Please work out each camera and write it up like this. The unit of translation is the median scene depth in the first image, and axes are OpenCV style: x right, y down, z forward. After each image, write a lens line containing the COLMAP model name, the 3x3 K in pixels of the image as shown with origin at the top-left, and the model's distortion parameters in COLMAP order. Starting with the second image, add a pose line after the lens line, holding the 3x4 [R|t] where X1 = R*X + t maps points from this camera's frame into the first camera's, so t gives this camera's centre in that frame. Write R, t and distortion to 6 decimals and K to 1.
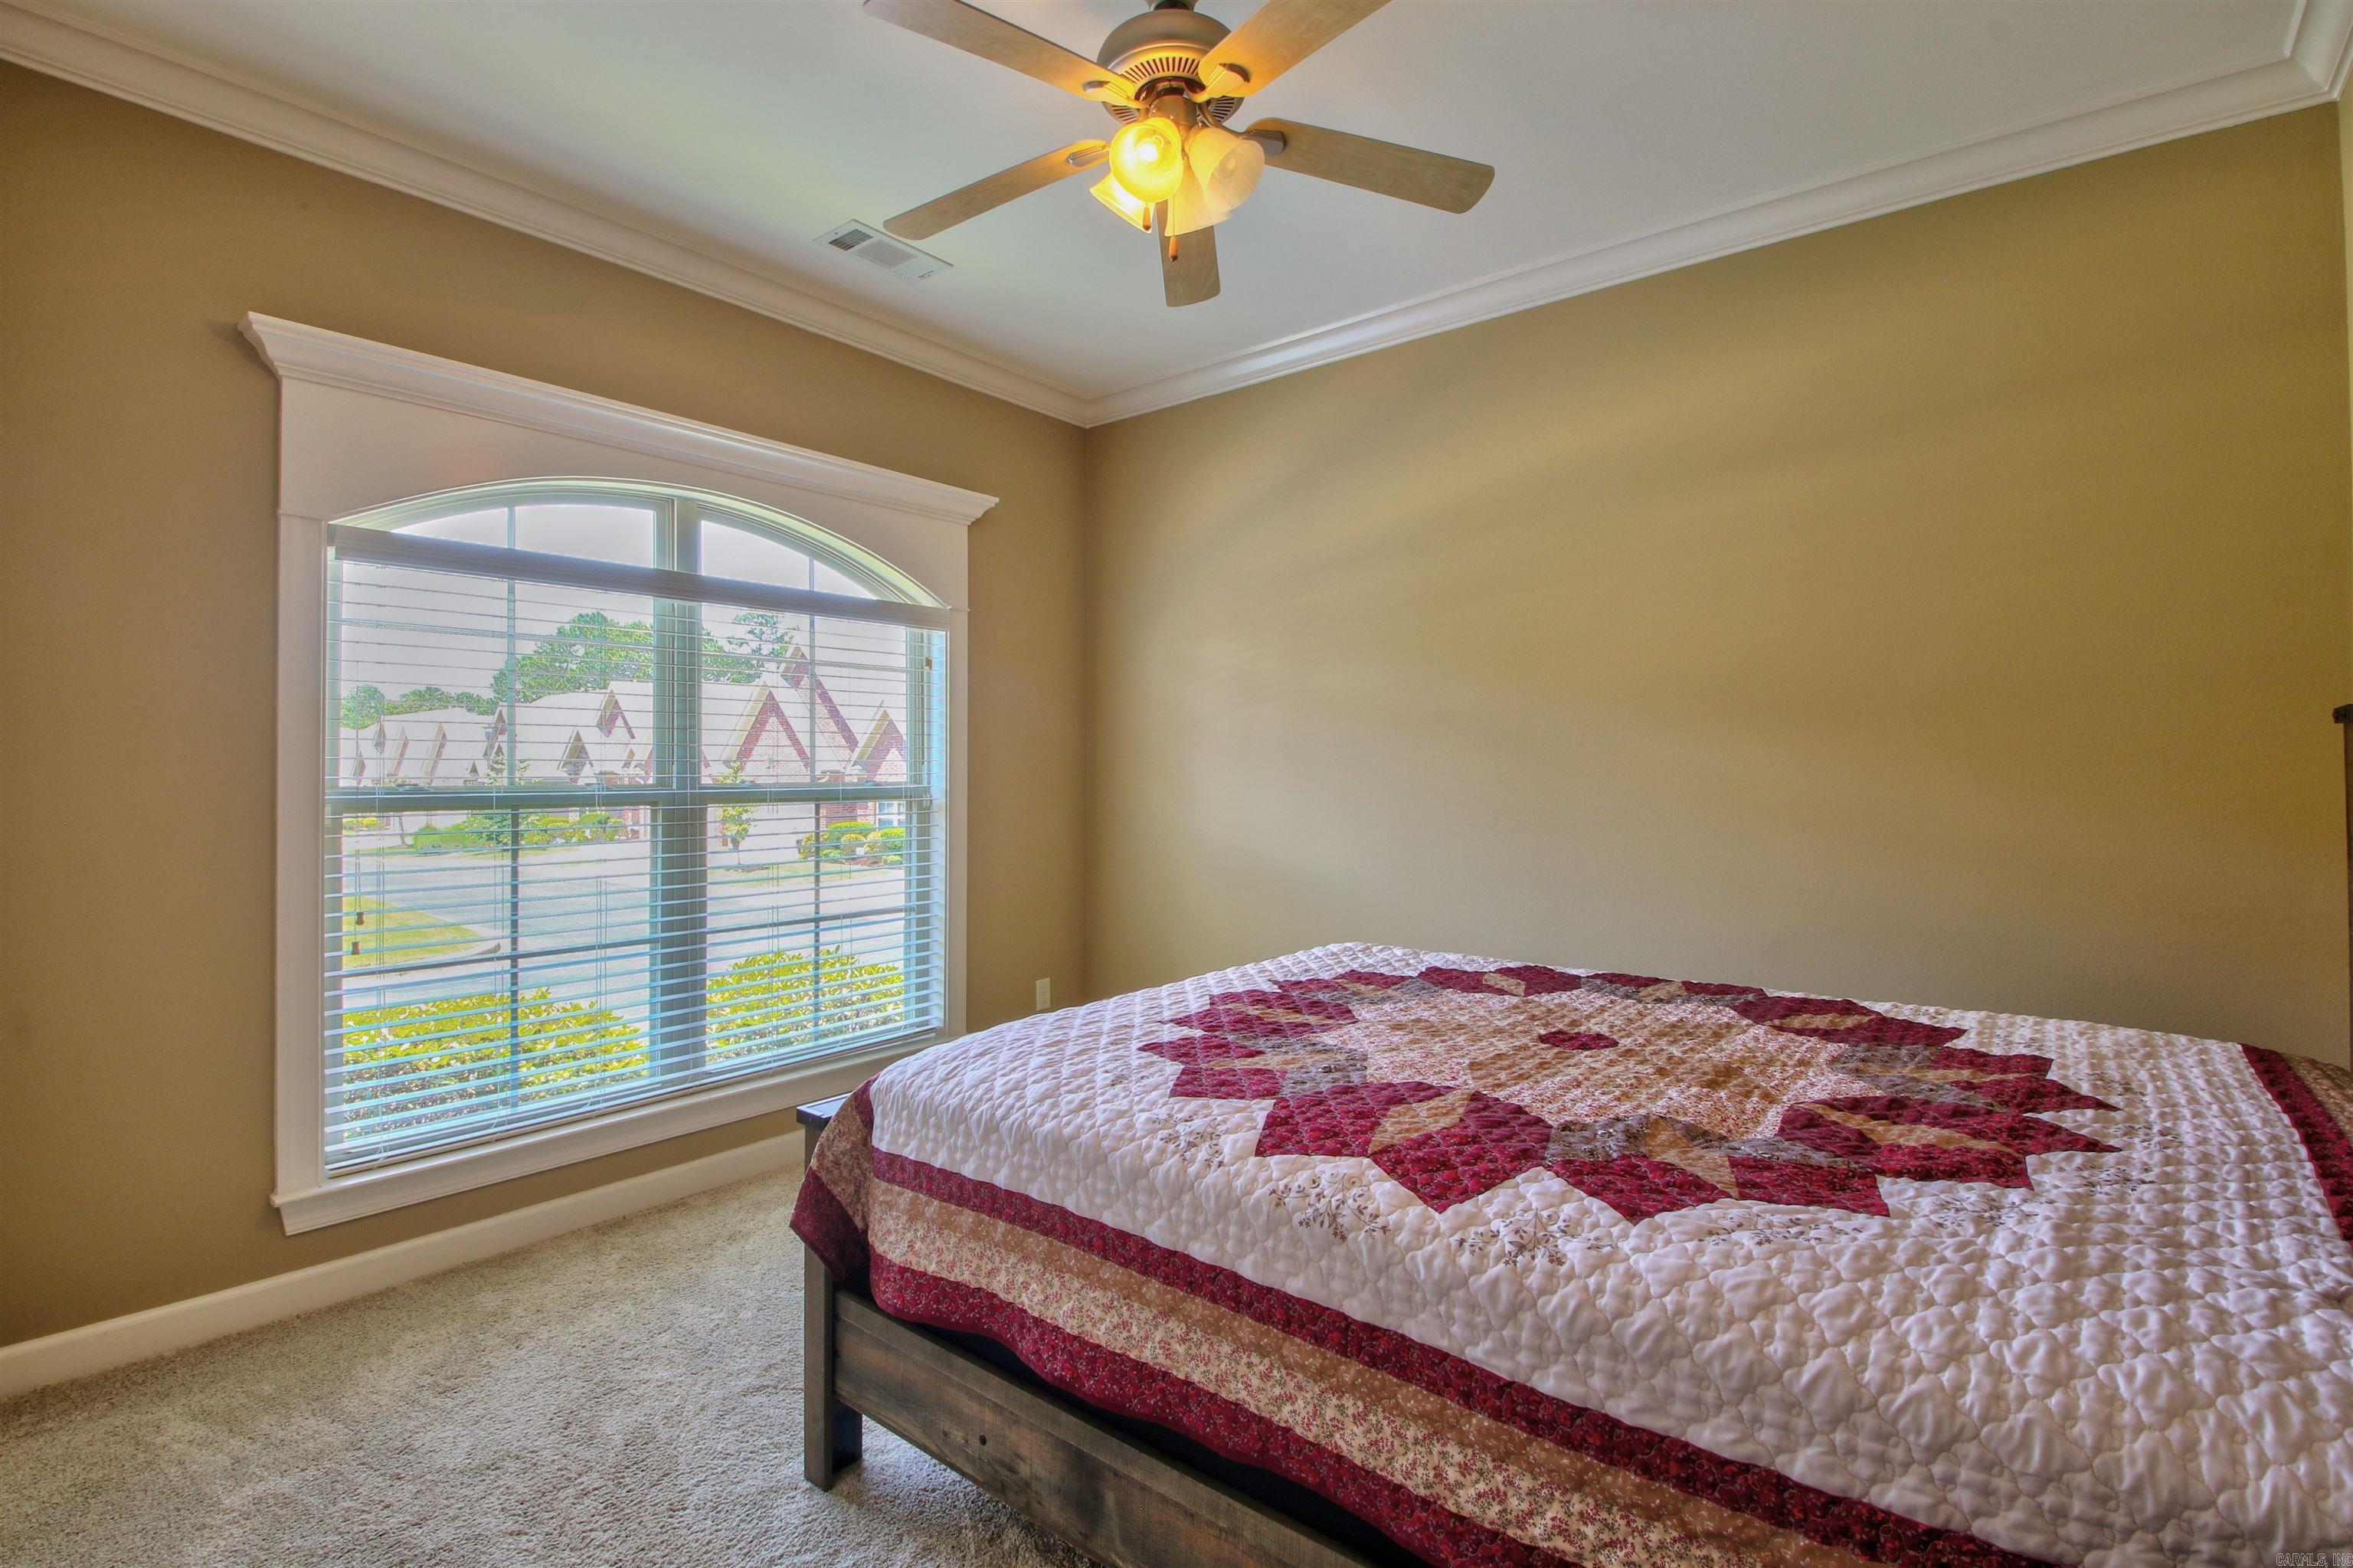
lens RADIAL K [[1098.9, 0, 1168.8], [0, 1098.9, 776.5], [0, 0, 1]] dist [-0.002624, -0.013927]
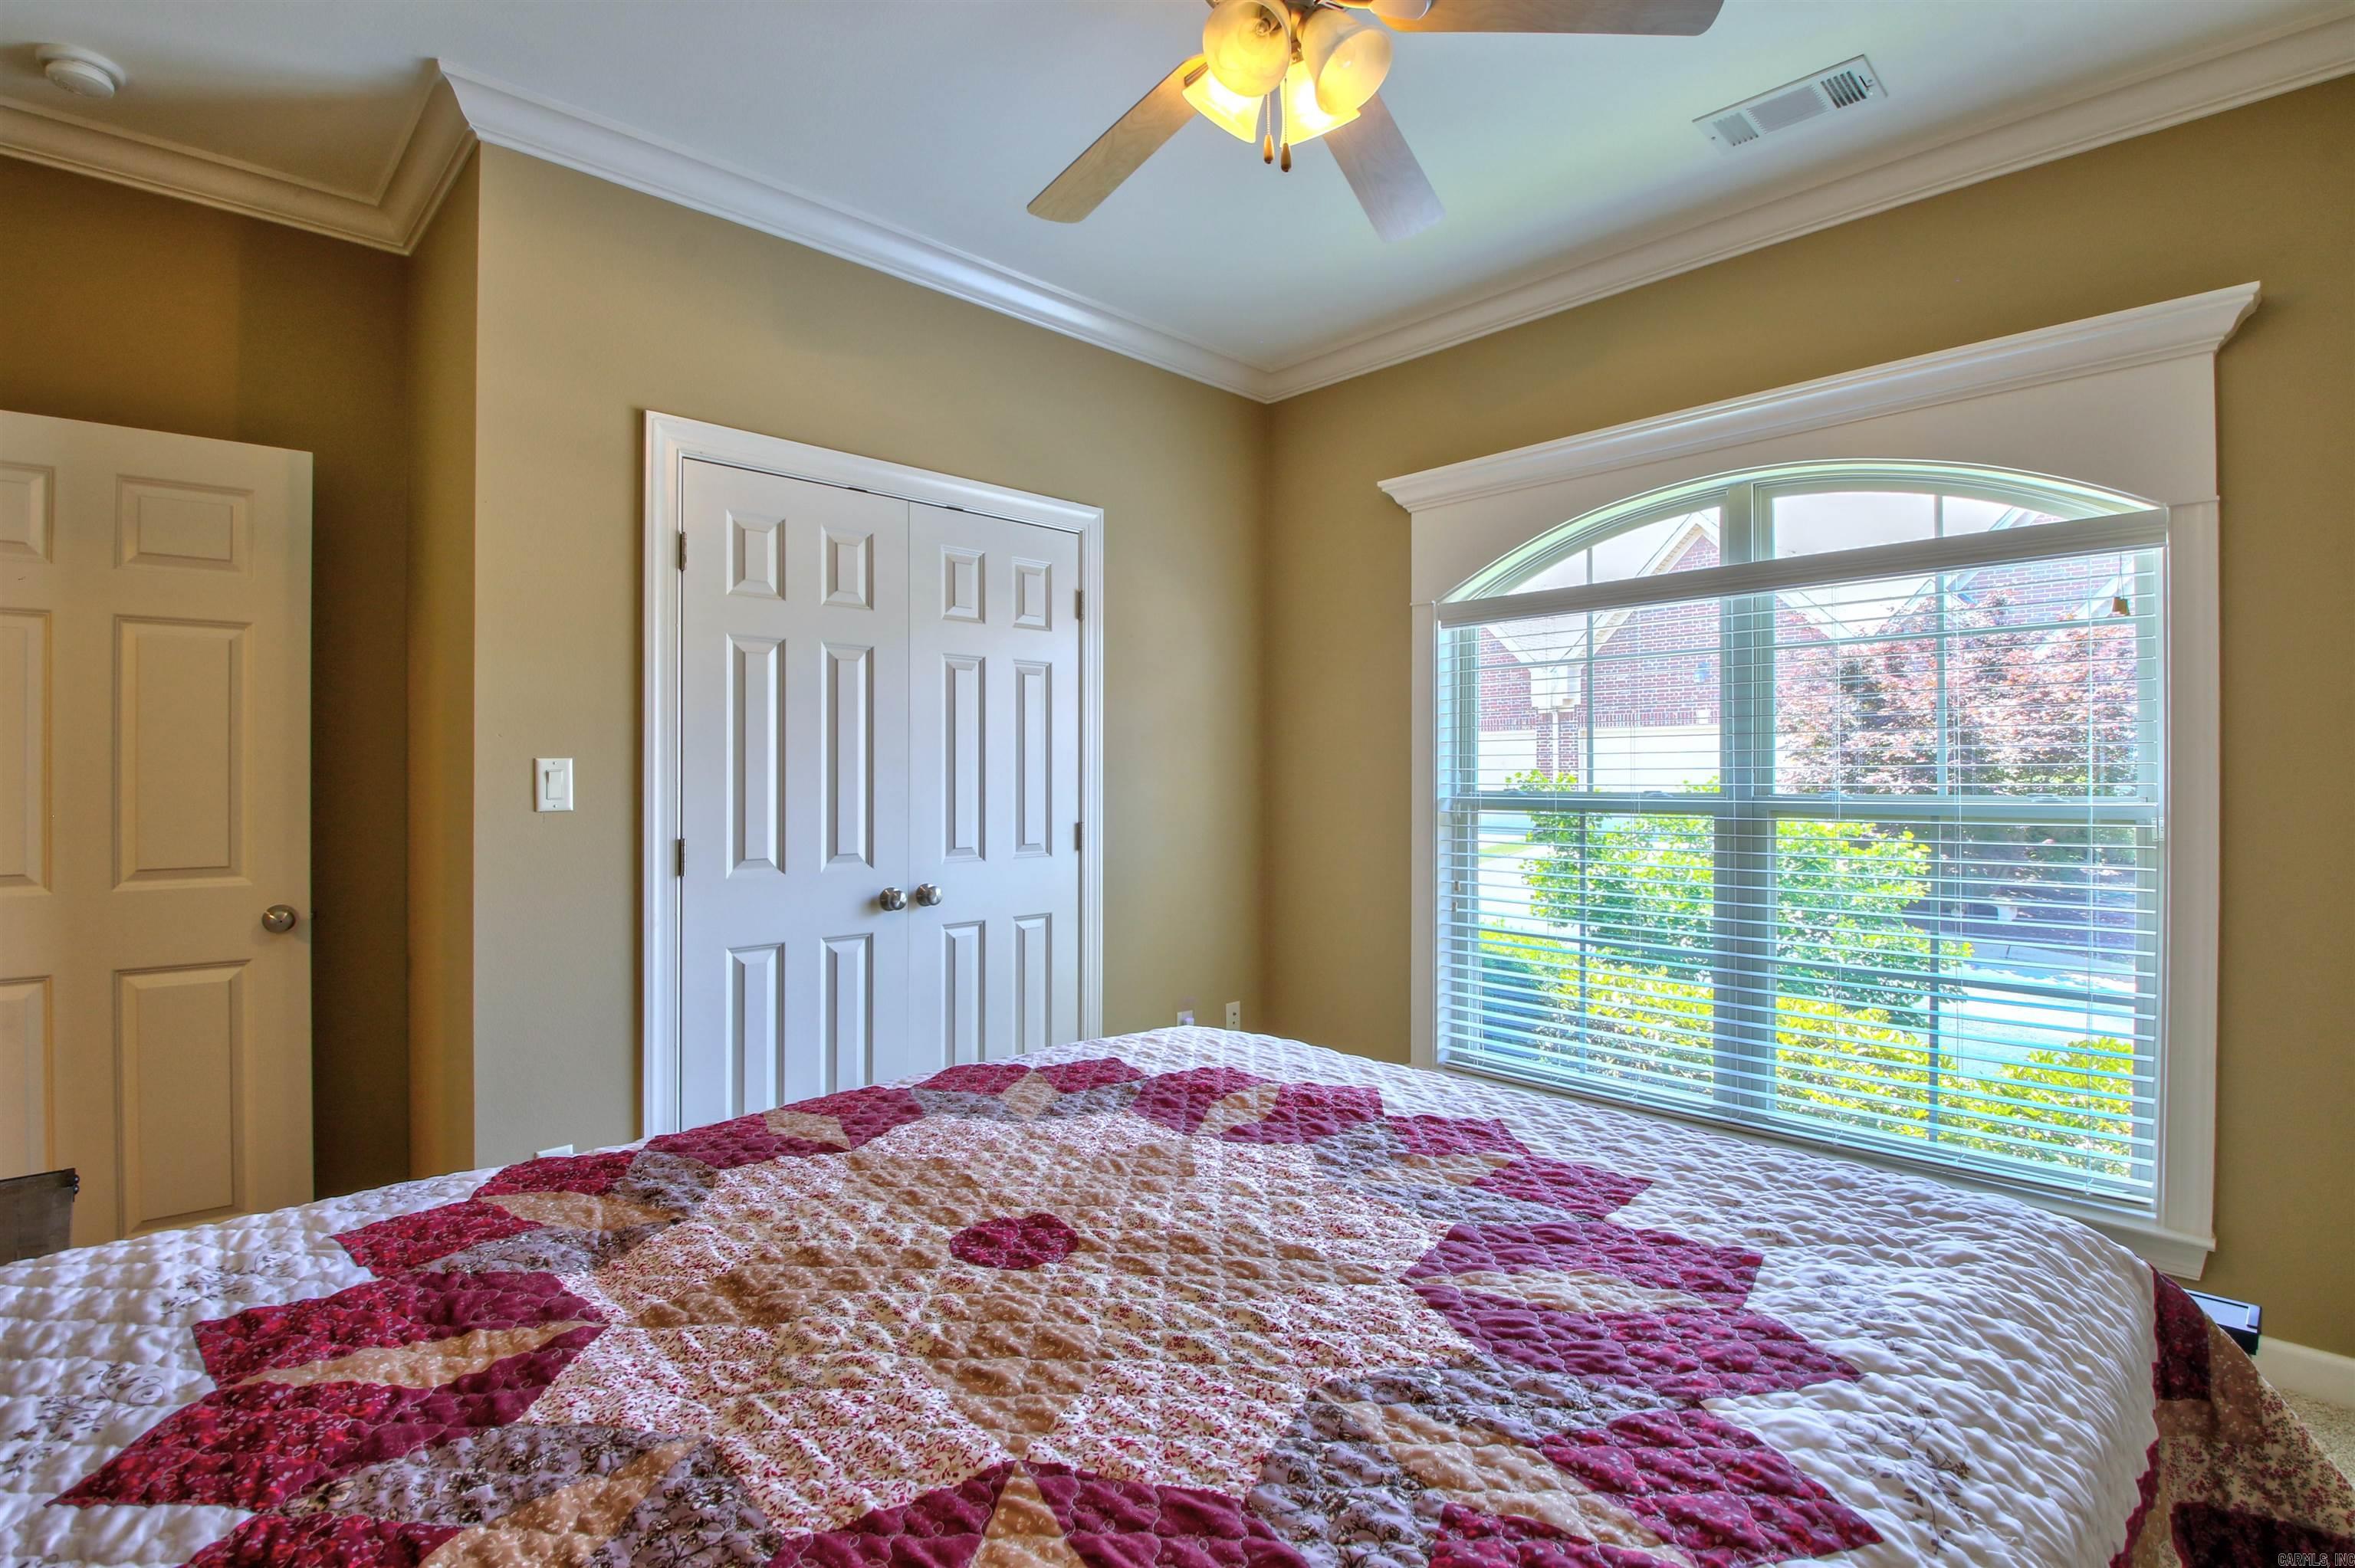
lens RADIAL K [[1099.7, 0, 1177.4], [0, 1099.7, 772.5], [0, 0, 1]] dist [-0.002624, -0.013927]
pose [[-0.111463, -0.000999, -0.993768, 0.531452], [-0.003220, 0.999995, -0.000644, -0.008827], [0.993763, 0.003128, -0.111466, 0.639853]]
